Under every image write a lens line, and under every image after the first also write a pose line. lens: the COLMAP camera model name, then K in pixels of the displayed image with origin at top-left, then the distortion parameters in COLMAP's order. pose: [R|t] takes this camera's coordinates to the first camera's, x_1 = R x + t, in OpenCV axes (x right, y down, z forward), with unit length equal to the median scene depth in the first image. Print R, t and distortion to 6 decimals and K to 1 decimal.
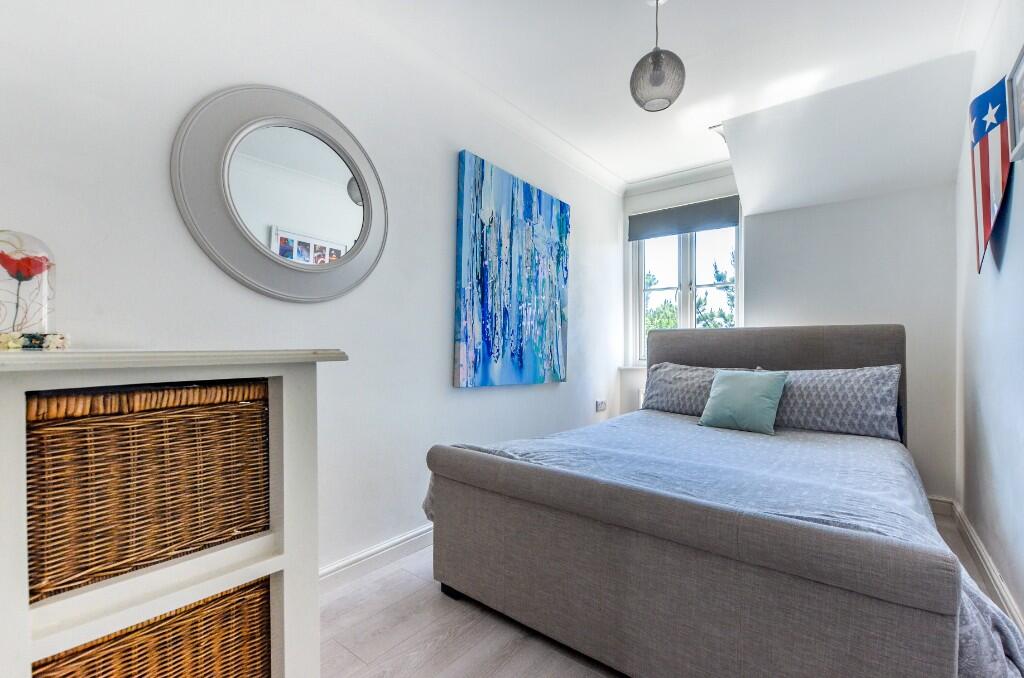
lens RADIAL K [[456.3, 0, 508.2], [0, 456.3, 344.9], [0, 0, 1]] dist [0.007869, -0.002500]
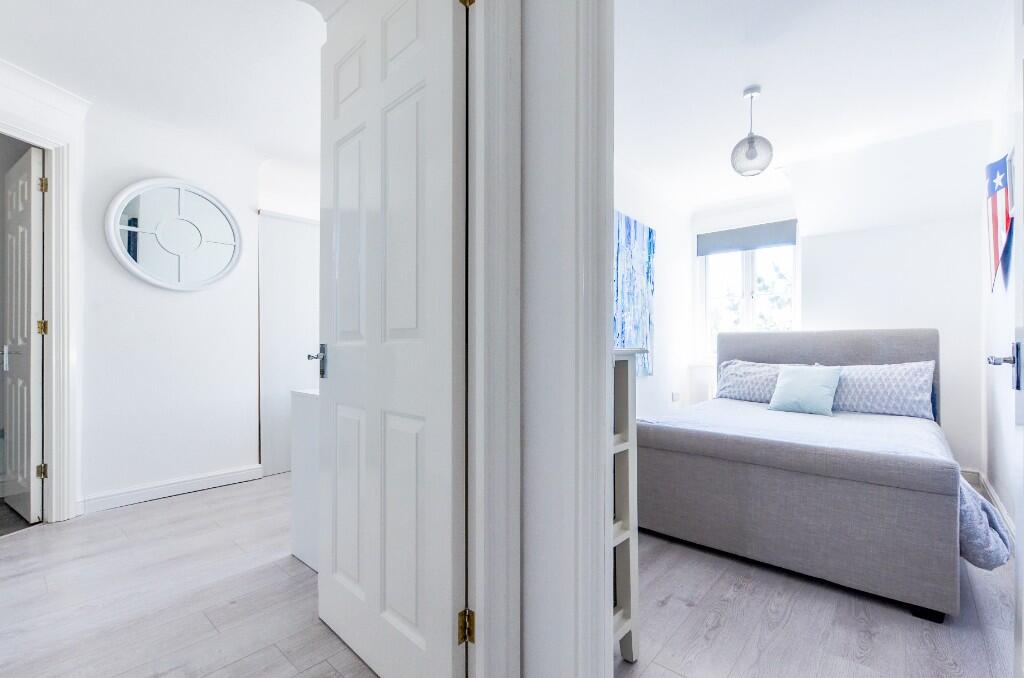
lens RADIAL K [[456.3, 0, 522.2], [0, 456.3, 344.6], [0, 0, 1]] dist [0.007869, -0.002500]
pose [[0.999357, -0.000402, -0.035853, -0.238617], [0.000342, 0.999999, -0.001663, 0.000226], [0.035854, 0.001650, 0.999356, -0.308194]]
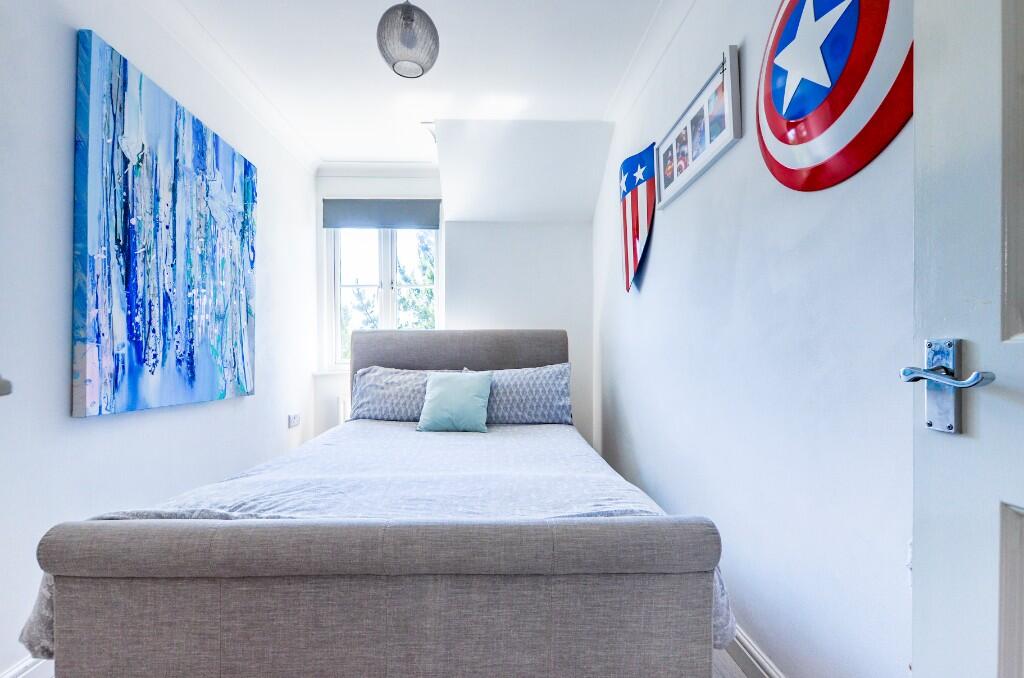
lens RADIAL K [[471.5, 0, 514.3], [0, 471.5, 352.4], [0, 0, 1]] dist [0.008324, -0.003686]
pose [[0.757618, -0.009702, 0.652626, -0.082749], [0.002372, 0.999924, 0.012112, -0.000195], [-0.652694, -0.007628, 0.757583, 0.139674]]
